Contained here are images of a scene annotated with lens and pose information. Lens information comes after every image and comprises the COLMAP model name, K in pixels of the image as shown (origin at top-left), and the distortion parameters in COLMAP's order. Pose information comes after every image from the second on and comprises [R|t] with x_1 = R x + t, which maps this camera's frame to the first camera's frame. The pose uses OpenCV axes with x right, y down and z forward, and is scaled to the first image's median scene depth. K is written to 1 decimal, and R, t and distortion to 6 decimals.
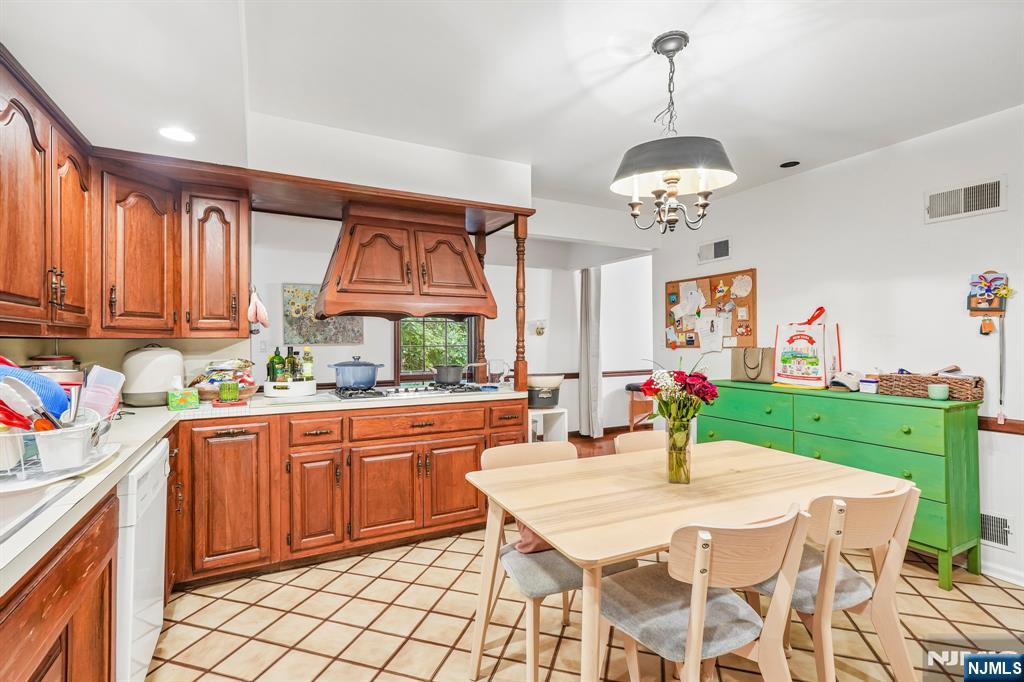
lens RADIAL K [[482.0, 0, 507.5], [0, 482.0, 337.9], [0, 0, 1]] dist [-0.012981, 0.008152]
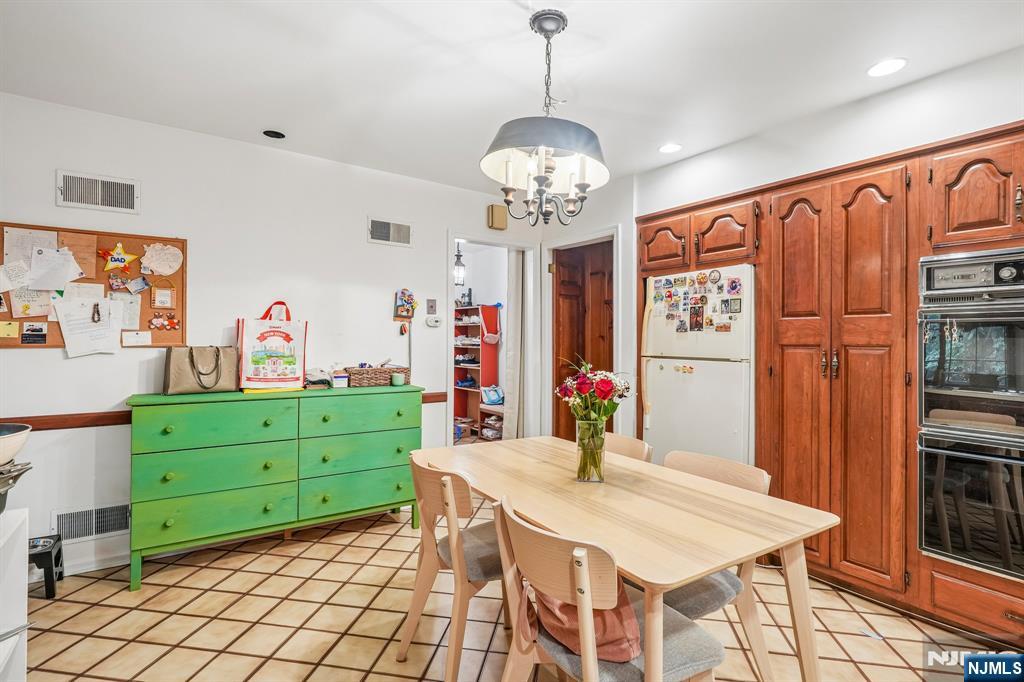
lens RADIAL K [[482.0, 0, 520.4], [0, 482.0, 338.4], [0, 0, 1]] dist [-0.012981, 0.008152]
pose [[-0.138057, 0.000376, 0.990424, -0.324307], [-0.016157, 0.999866, -0.002631, 0.001695], [-0.990293, -0.016366, -0.138032, 0.662758]]
